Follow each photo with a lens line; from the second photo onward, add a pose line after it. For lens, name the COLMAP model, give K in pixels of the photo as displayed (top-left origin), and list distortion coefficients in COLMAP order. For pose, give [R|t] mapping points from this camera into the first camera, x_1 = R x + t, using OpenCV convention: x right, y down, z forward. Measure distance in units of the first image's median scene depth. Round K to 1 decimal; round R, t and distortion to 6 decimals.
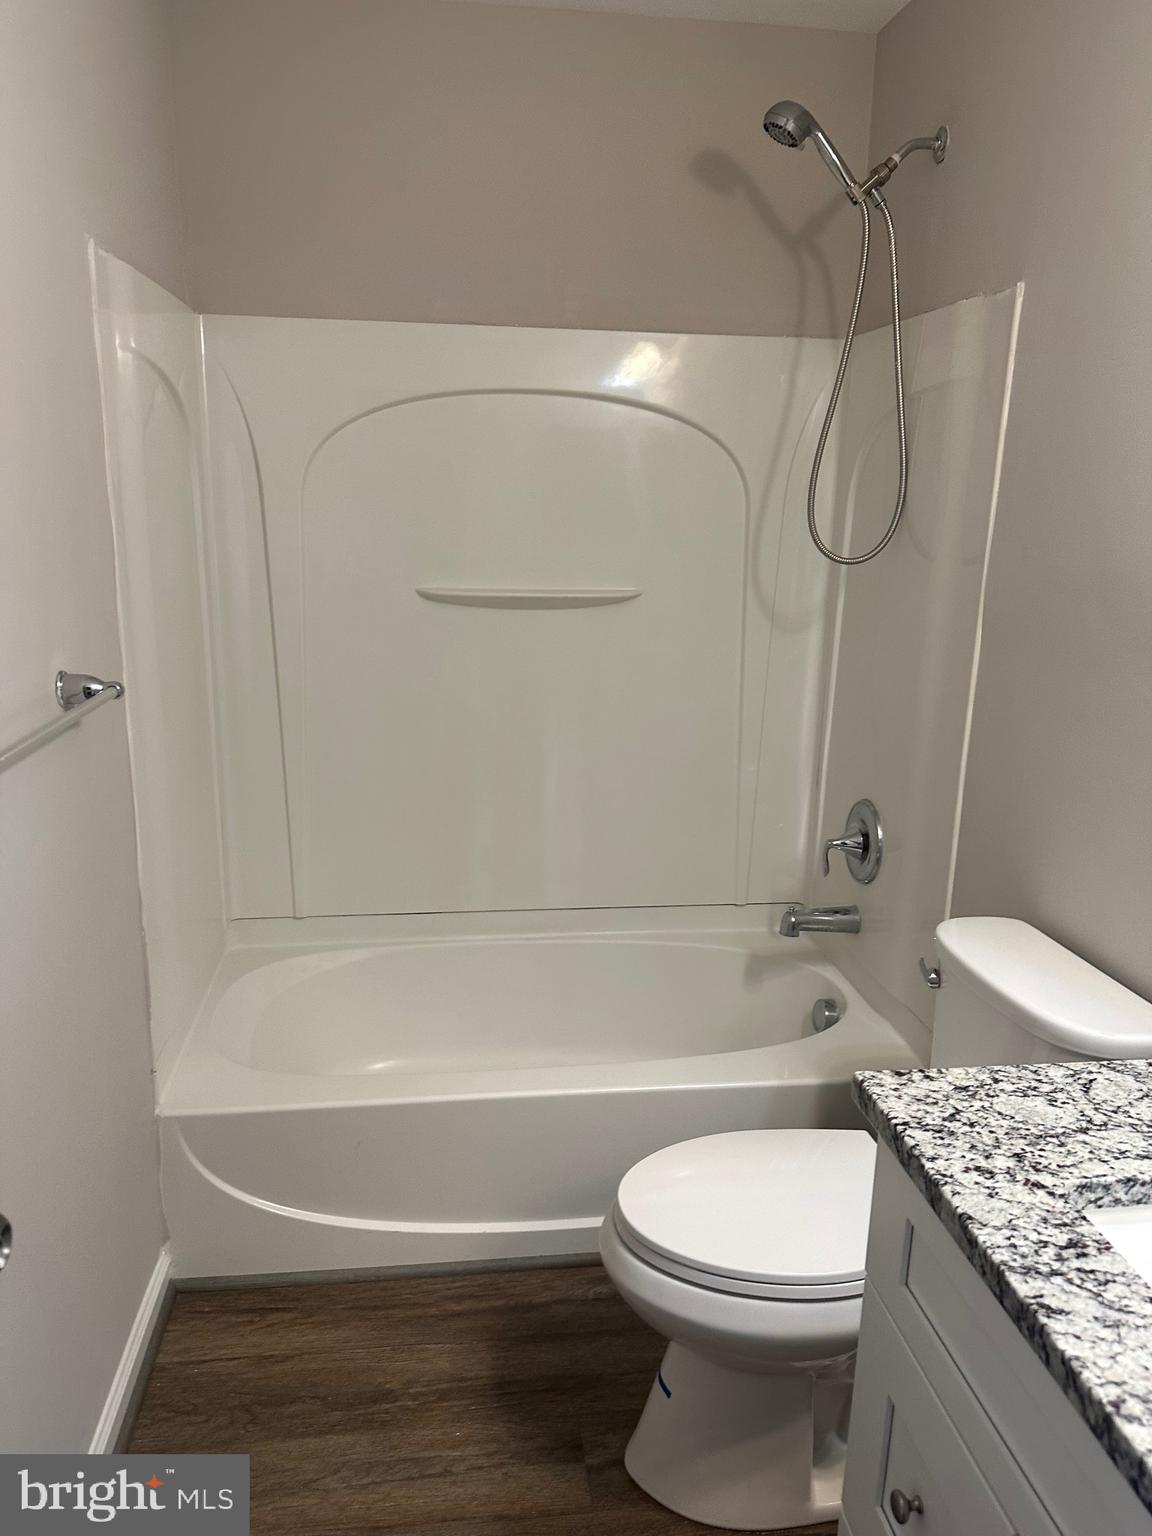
lens RADIAL K [[1118.8, 0, 577.9], [0, 1118.8, 764.7], [0, 0, 1]] dist [0.025490, -0.004336]
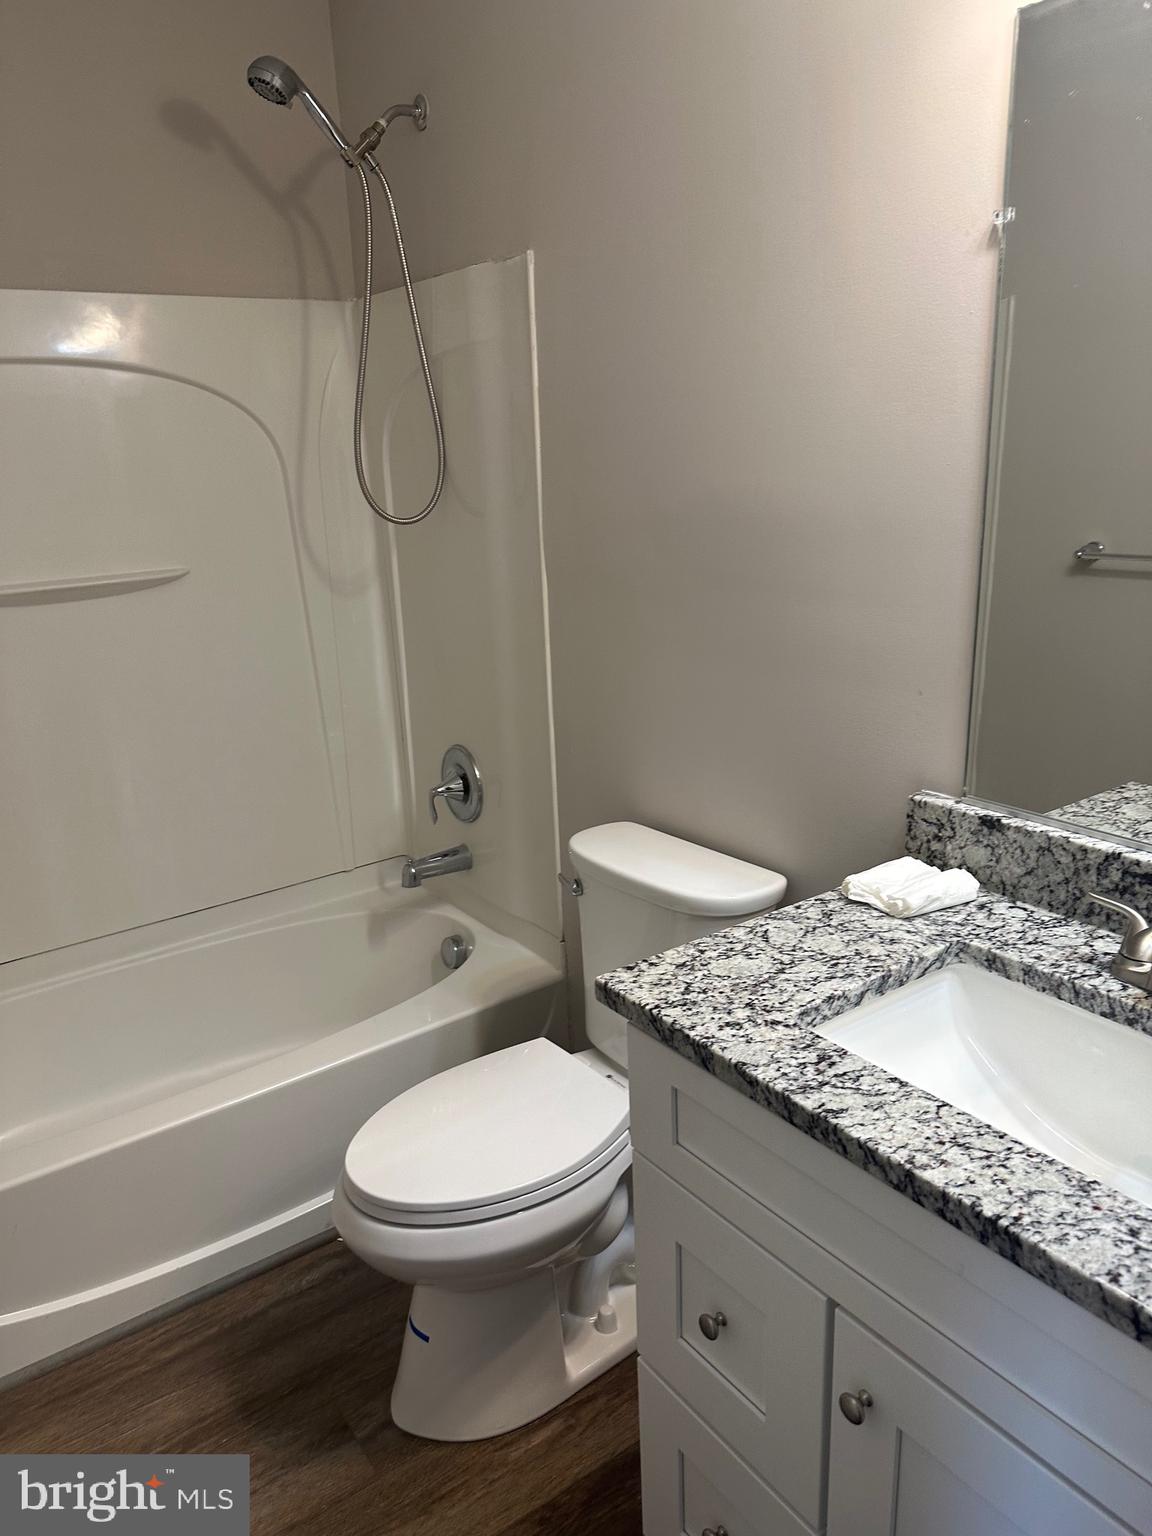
lens RADIAL K [[1090.5, 0, 571.3], [0, 1090.5, 770.0], [0, 0, 1]] dist [0.102018, -0.129360]
pose [[0.884598, -0.186745, 0.427332, -0.208053], [0.169826, 0.982401, 0.077762, -0.017352], [-0.434334, 0.003784, 0.900744, 0.033299]]
